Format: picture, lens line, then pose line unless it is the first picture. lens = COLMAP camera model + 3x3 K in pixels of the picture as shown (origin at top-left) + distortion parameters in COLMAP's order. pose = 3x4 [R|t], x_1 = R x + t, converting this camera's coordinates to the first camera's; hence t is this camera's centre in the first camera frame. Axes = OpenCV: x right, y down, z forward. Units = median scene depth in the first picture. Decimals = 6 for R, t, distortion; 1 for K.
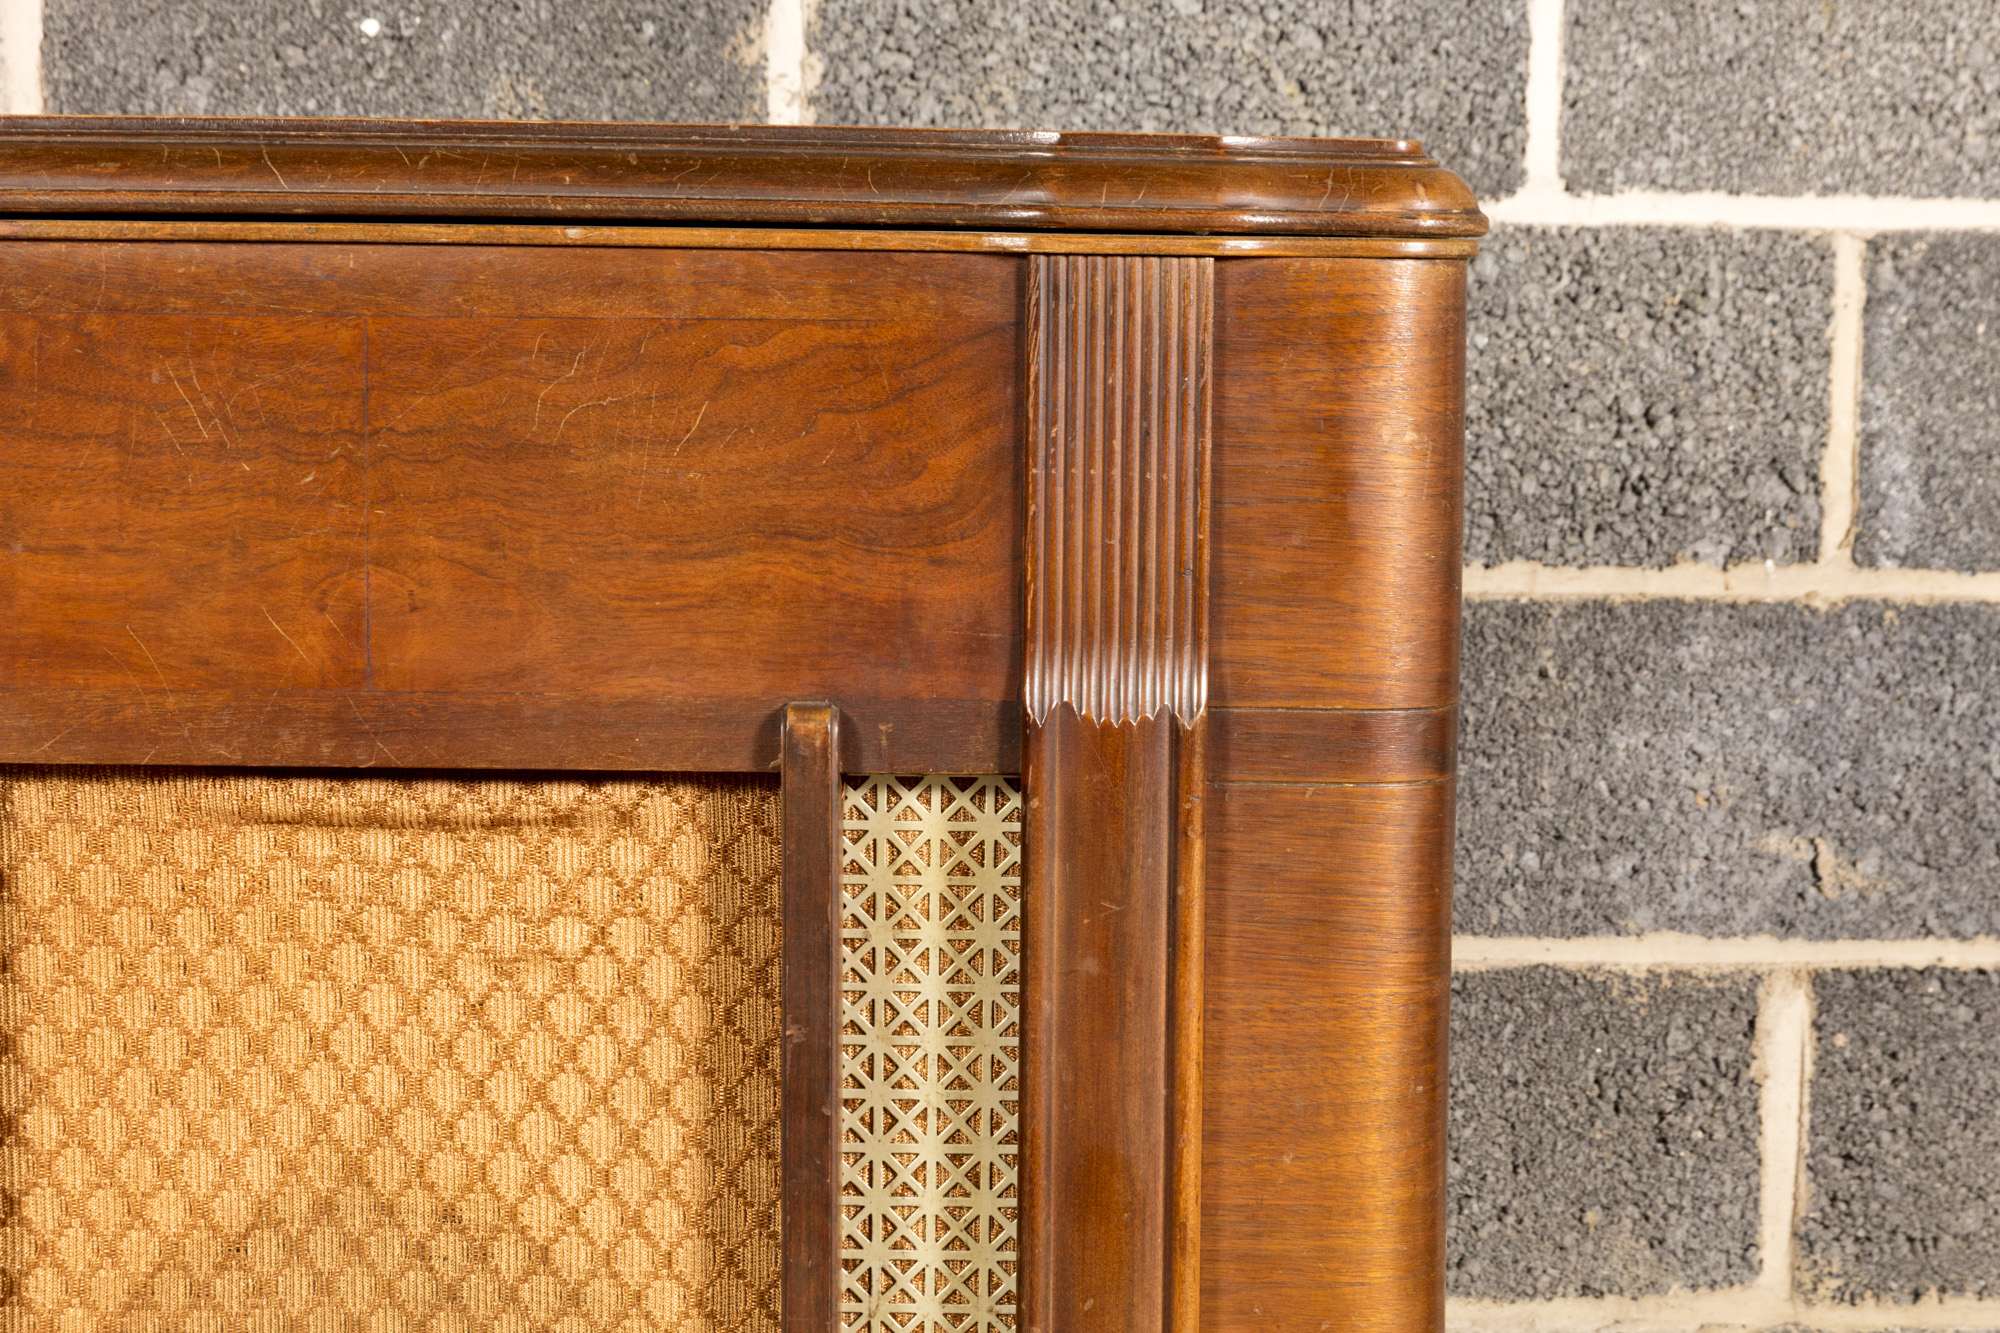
lens RADIAL K [[3828.1, 0, 1242.8], [0, 3828.1, 705.7], [0, 0, 1]] dist [-0.008873, 0.011129]
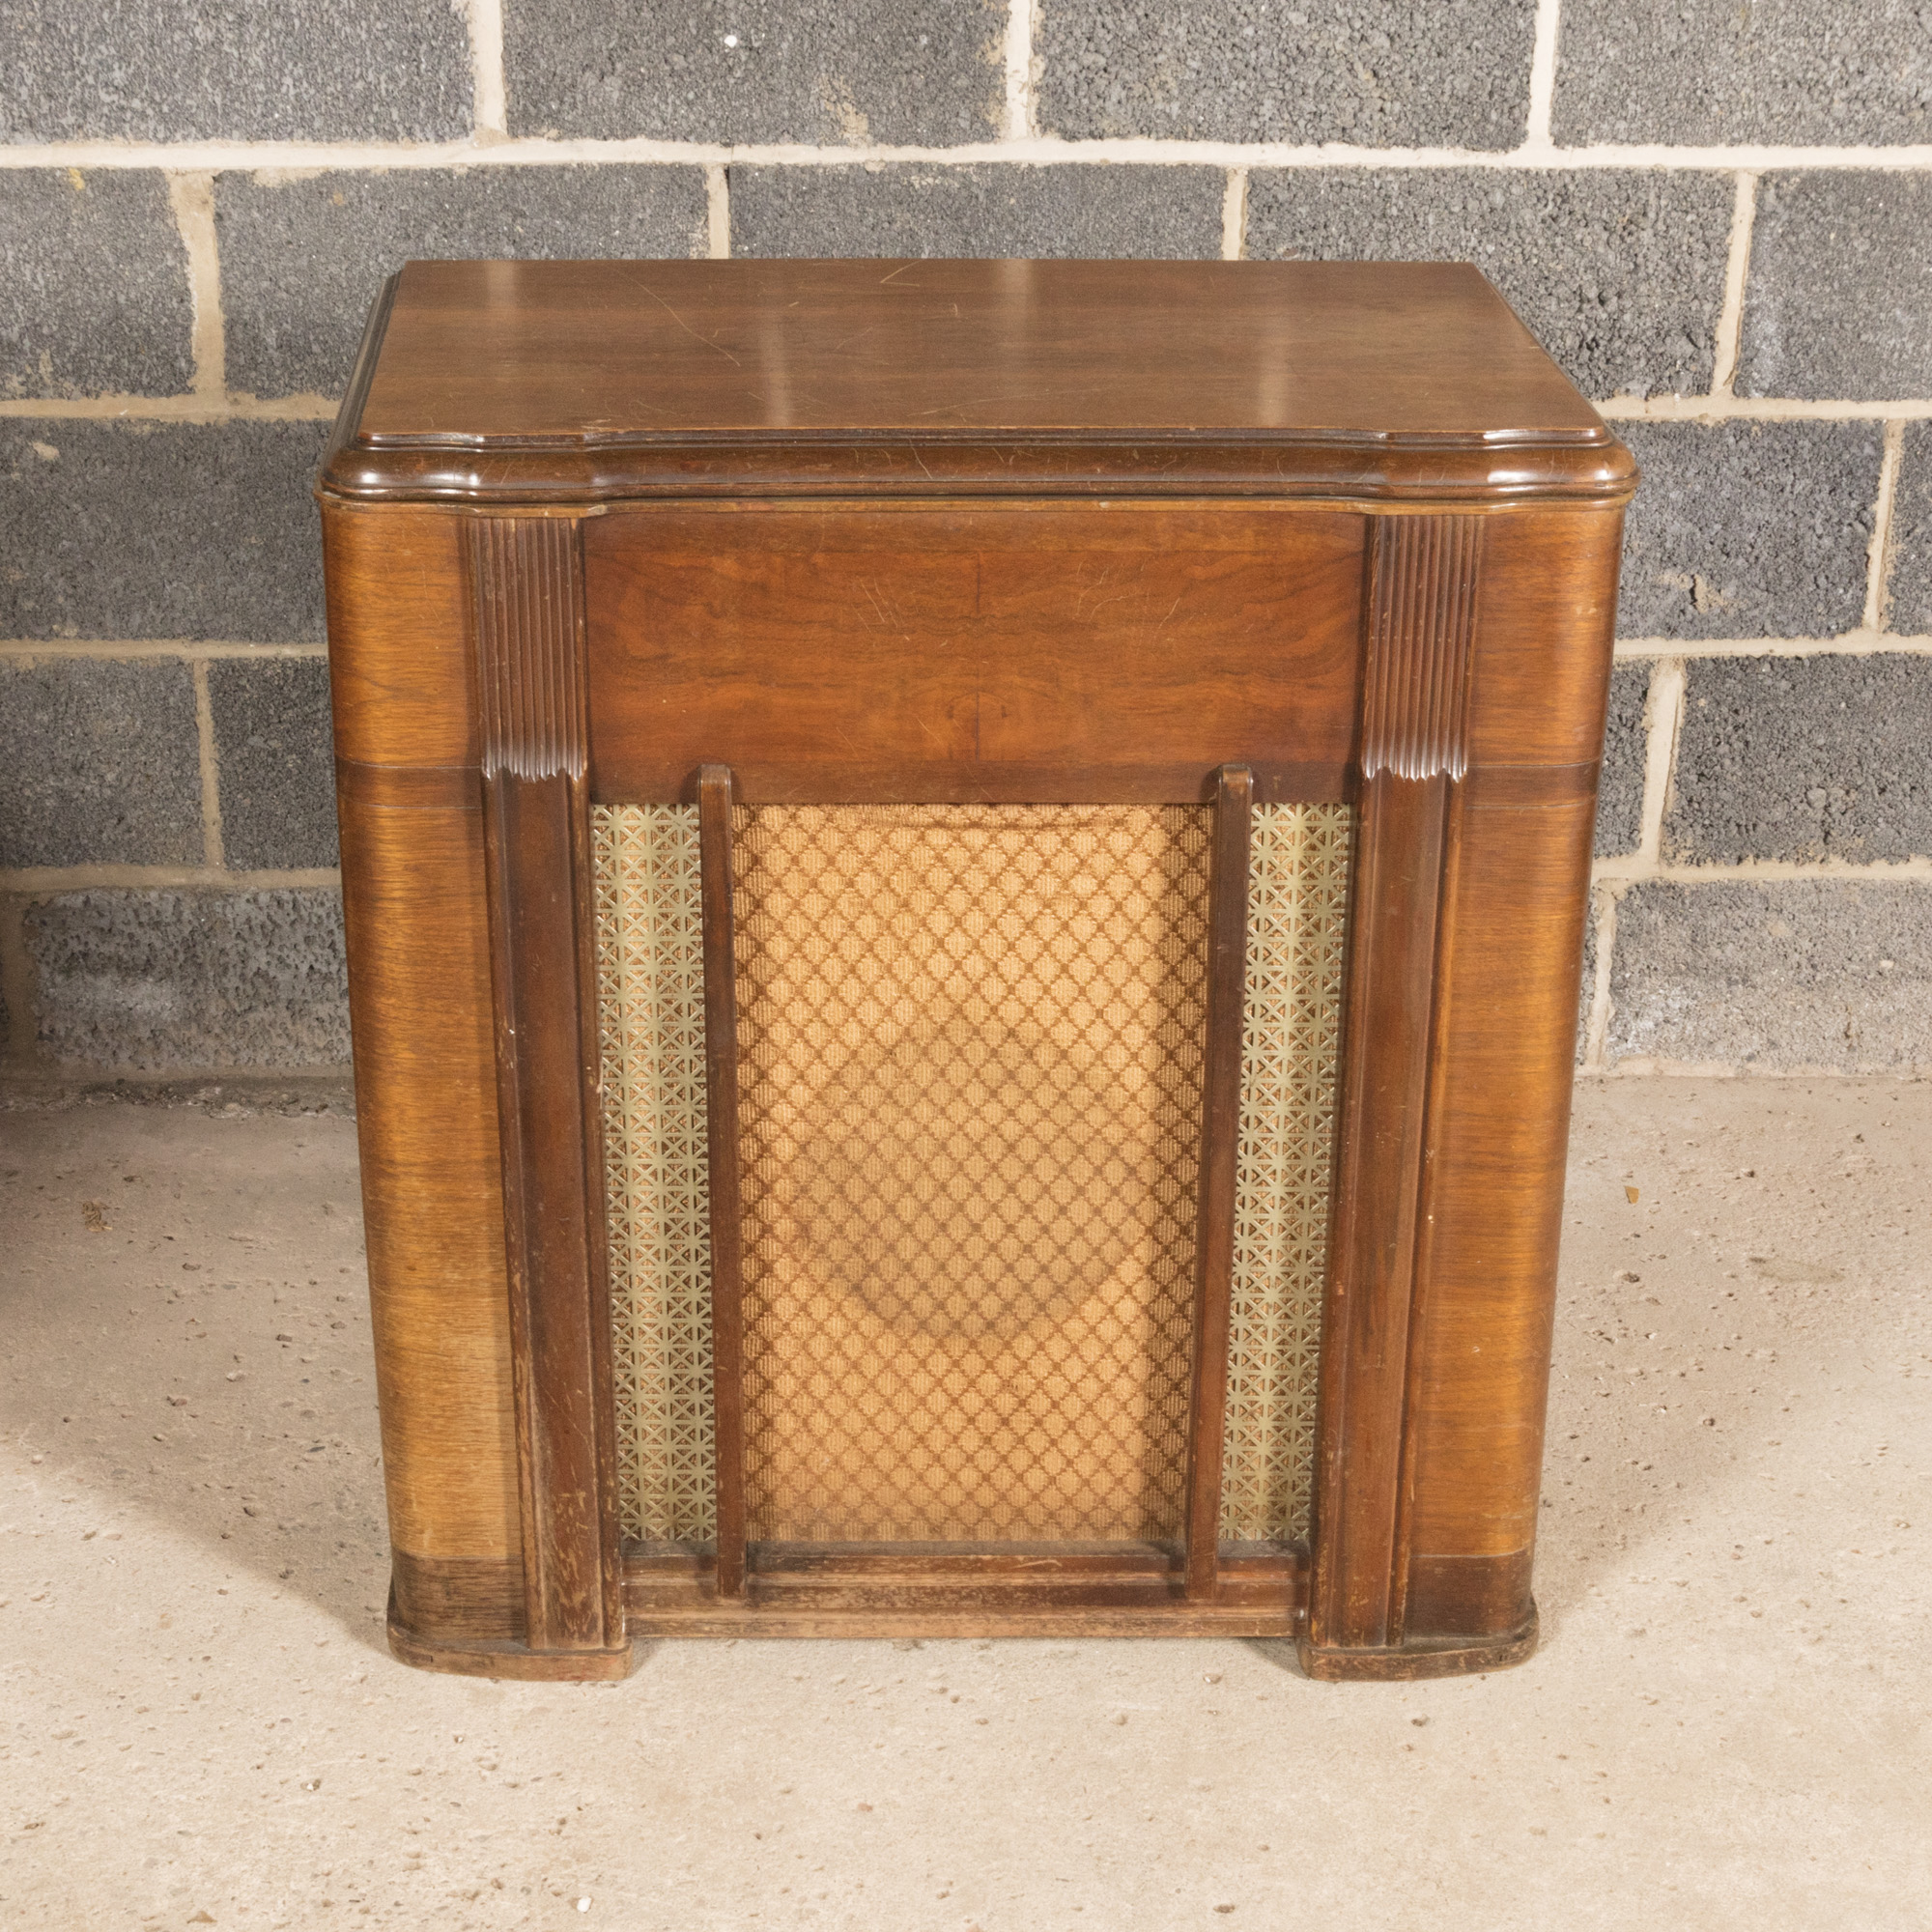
lens RADIAL K [[3144.5, 0, 926.9], [0, 3144.5, 862.3], [0, 0, 1]] dist [0.003803, 0.008586]
pose [[0.999947, -0.008662, -0.005477, -0.150306], [0.009908, 0.953690, 0.300629, -0.237584], [0.002619, -0.300667, 0.953726, -0.222646]]
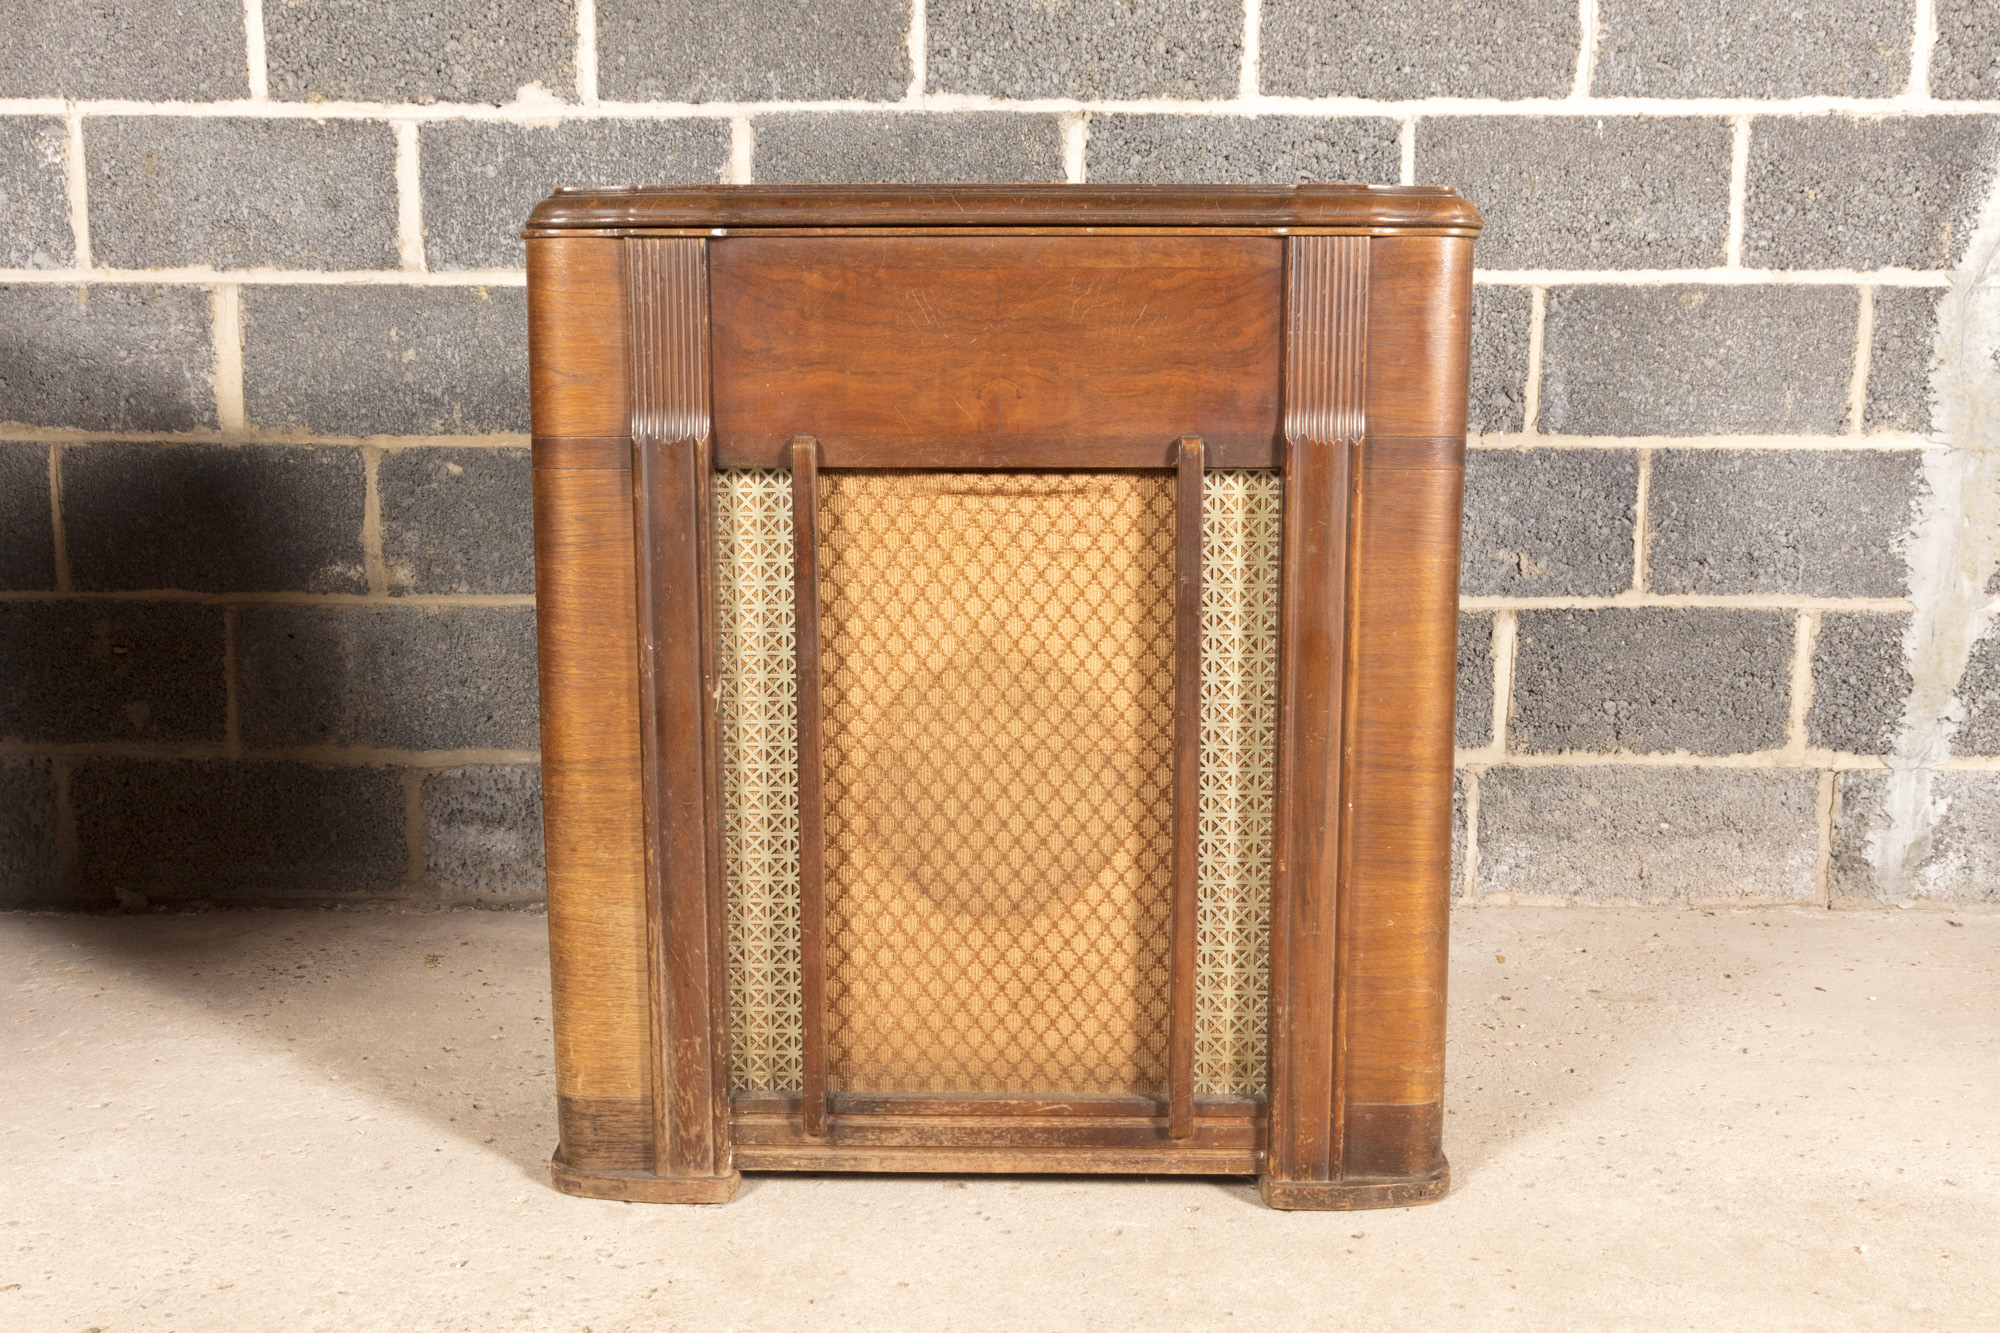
lens RADIAL K [[1634.9, 0, 1062.2], [0, 1634.9, 689.4], [0, 0, 1]] dist [0.009071, -0.001444]
pose [[0.999579, -0.006989, -0.028171, -0.100673], [0.008653, 0.998199, 0.059367, 0.056858], [0.027705, -0.059585, 0.997839, 0.002706]]
